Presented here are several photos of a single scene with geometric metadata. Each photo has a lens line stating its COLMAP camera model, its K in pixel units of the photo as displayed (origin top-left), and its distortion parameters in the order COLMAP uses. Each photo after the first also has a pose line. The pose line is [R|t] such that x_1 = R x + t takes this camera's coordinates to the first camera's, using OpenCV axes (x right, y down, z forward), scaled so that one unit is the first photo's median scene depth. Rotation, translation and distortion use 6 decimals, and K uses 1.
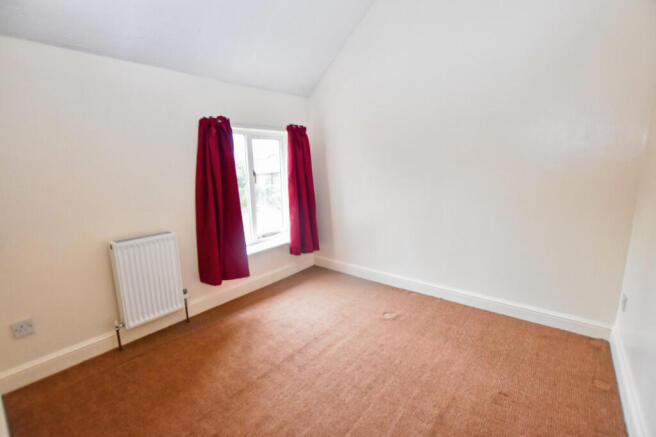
lens RADIAL K [[294.0, 0, 330.0], [0, 294.0, 210.8], [0, 0, 1]] dist [-0.016381, -0.000218]
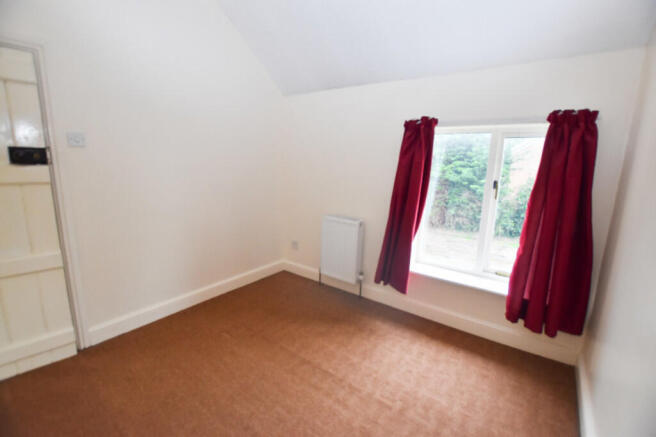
lens RADIAL K [[294.0, 0, 330.0], [0, 294.0, 210.8], [0, 0, 1]] dist [-0.016381, -0.000218]
pose [[0.046045, 0.197584, -0.979204, 0.606271], [-0.197415, 0.962711, 0.184973, -0.159647], [0.979238, 0.184792, 0.083334, 0.732451]]
